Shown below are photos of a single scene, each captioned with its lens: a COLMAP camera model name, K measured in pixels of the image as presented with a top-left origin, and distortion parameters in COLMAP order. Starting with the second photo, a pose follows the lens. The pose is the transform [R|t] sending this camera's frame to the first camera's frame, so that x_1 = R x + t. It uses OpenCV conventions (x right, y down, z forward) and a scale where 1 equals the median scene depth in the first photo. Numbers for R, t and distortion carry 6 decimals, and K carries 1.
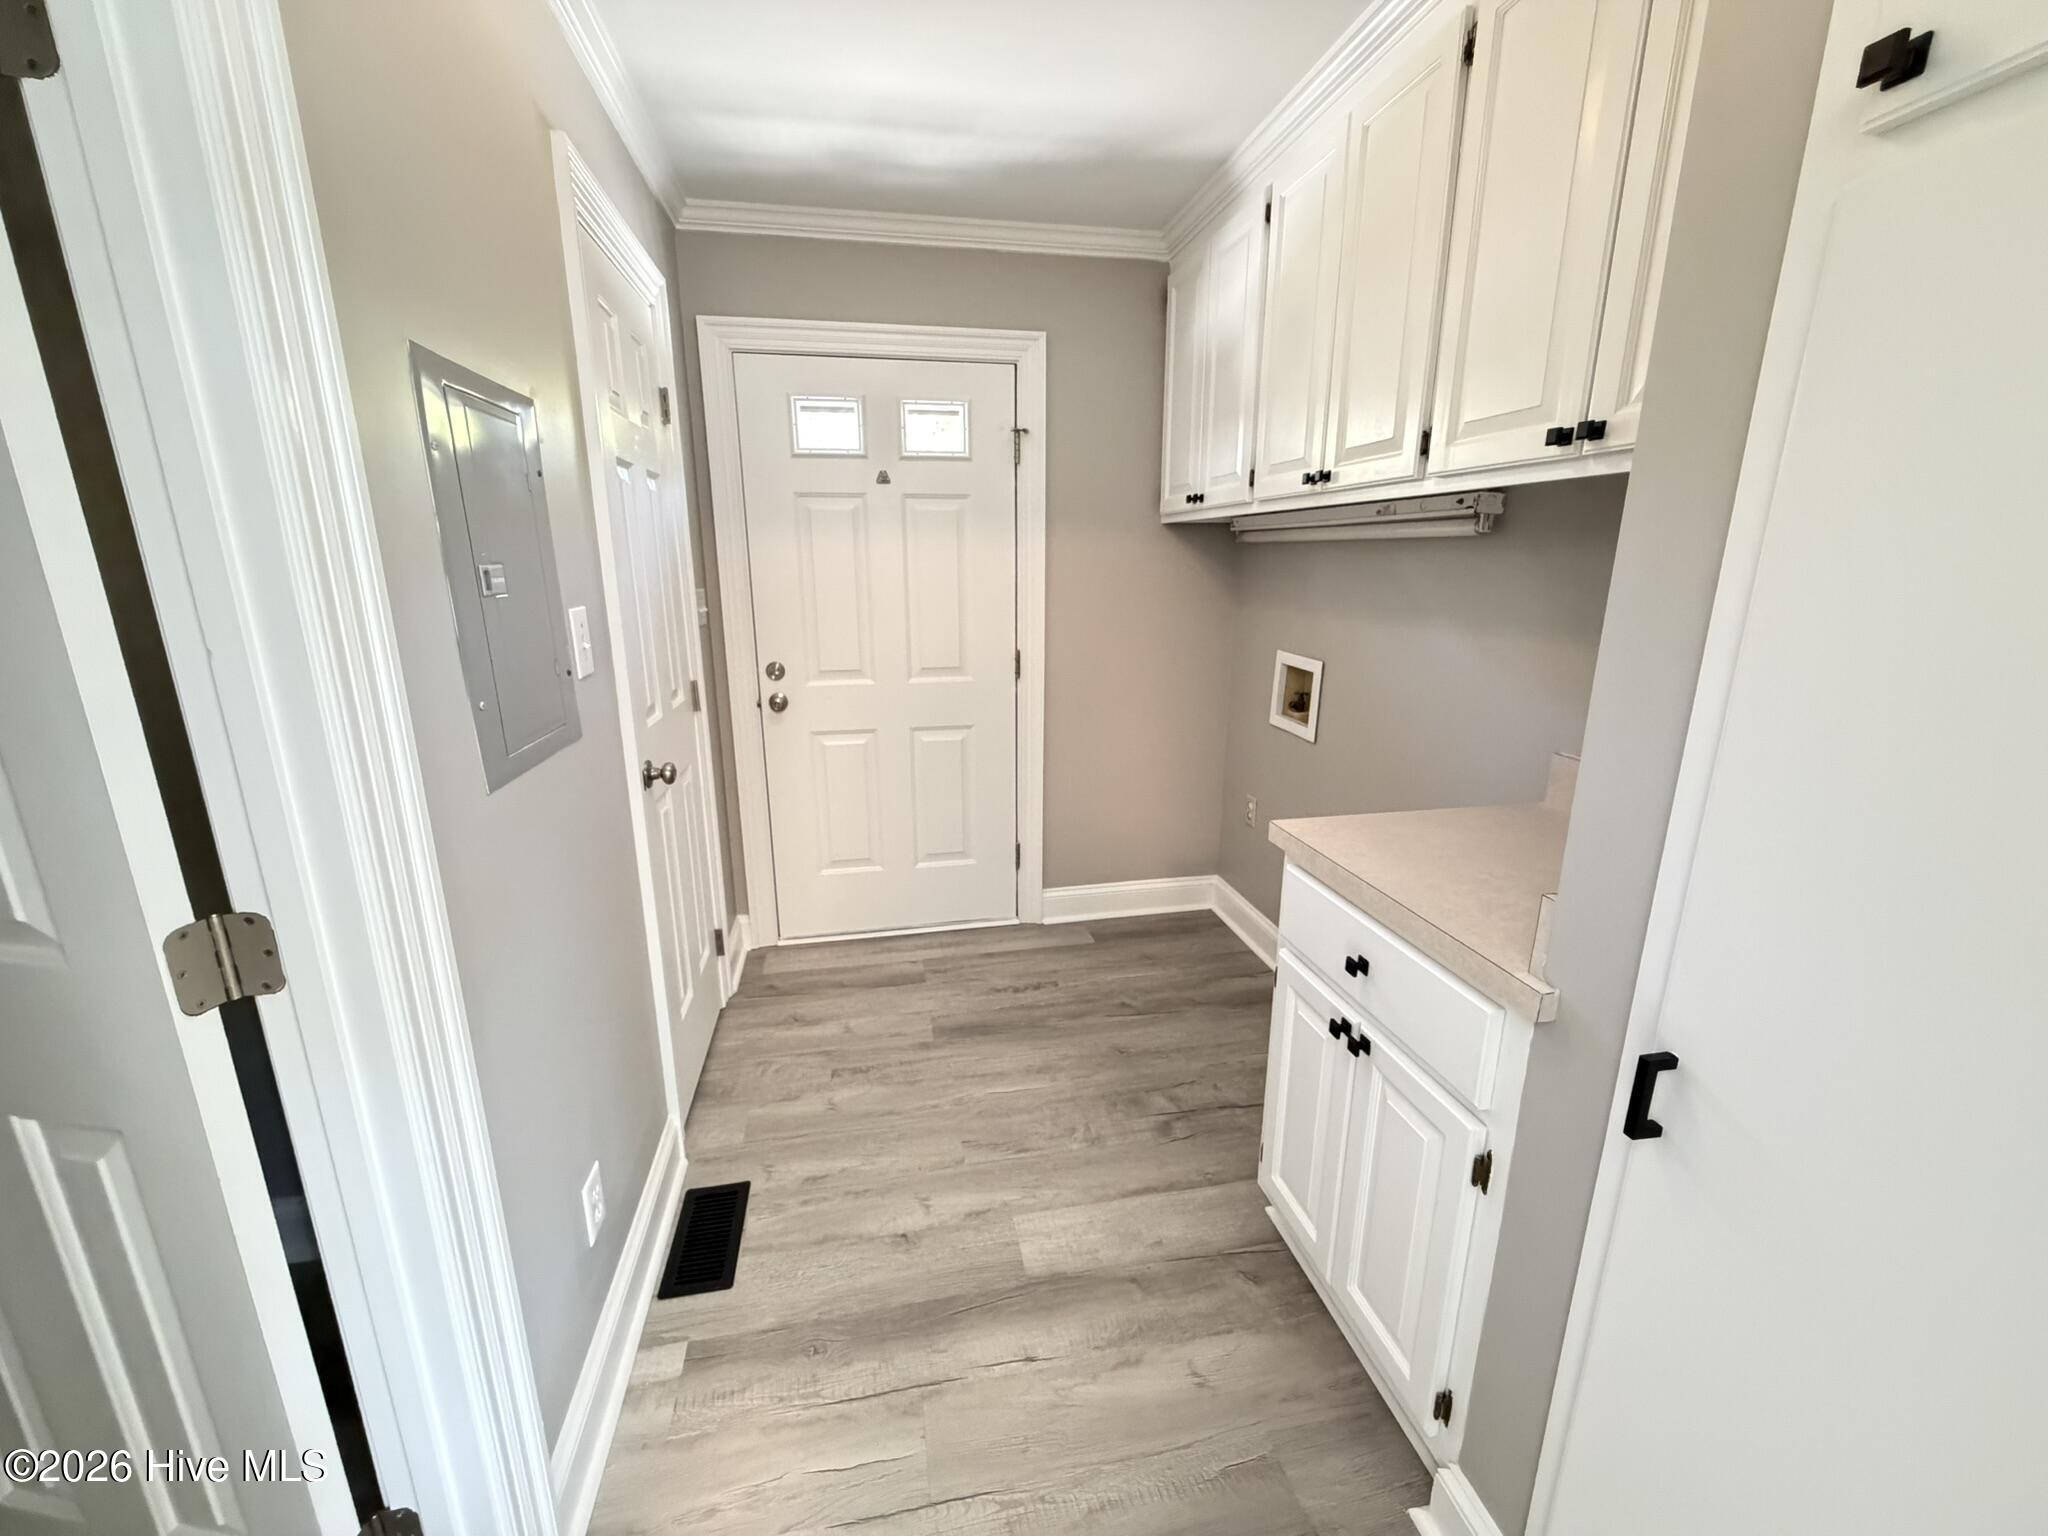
lens RADIAL K [[822.1, 0, 1021.9], [0, 822.1, 767.5], [0, 0, 1]] dist [0.003386, -0.000549]
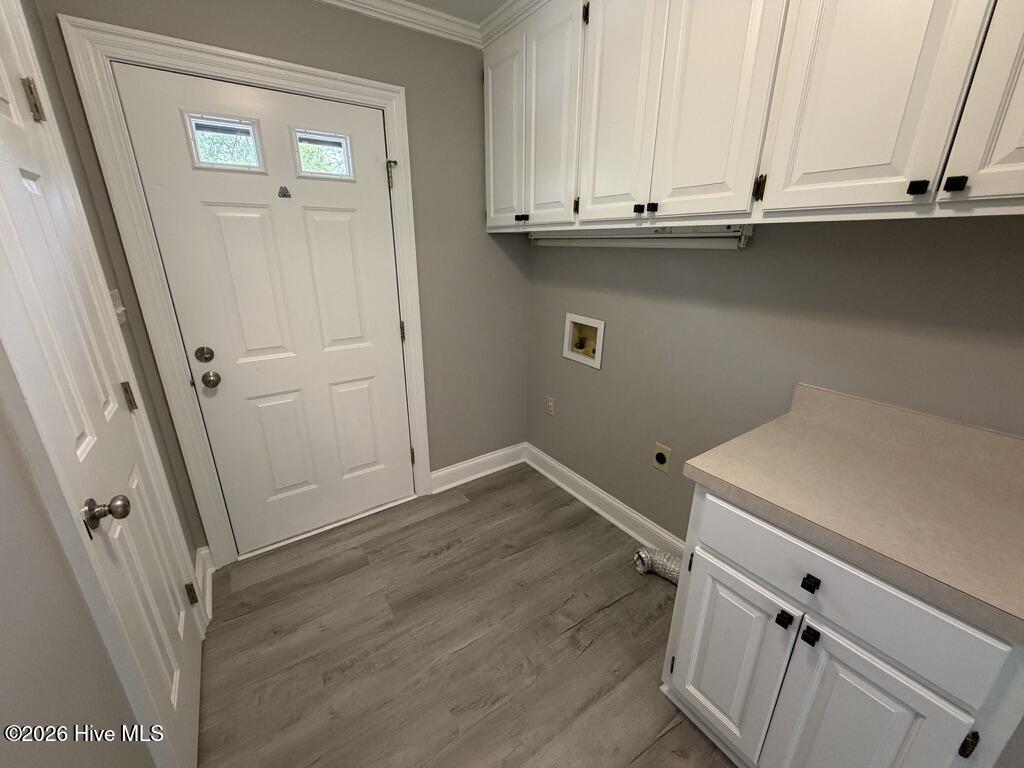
lens RADIAL K [[411.1, 0, 513.0], [0, 411.1, 384.2], [0, 0, 1]] dist [0.003386, -0.000549]
pose [[0.917357, -0.124734, 0.378017, -0.126734], [0.094433, 0.990721, 0.097742, -0.096571], [-0.386701, -0.053967, 0.920625, 0.285191]]
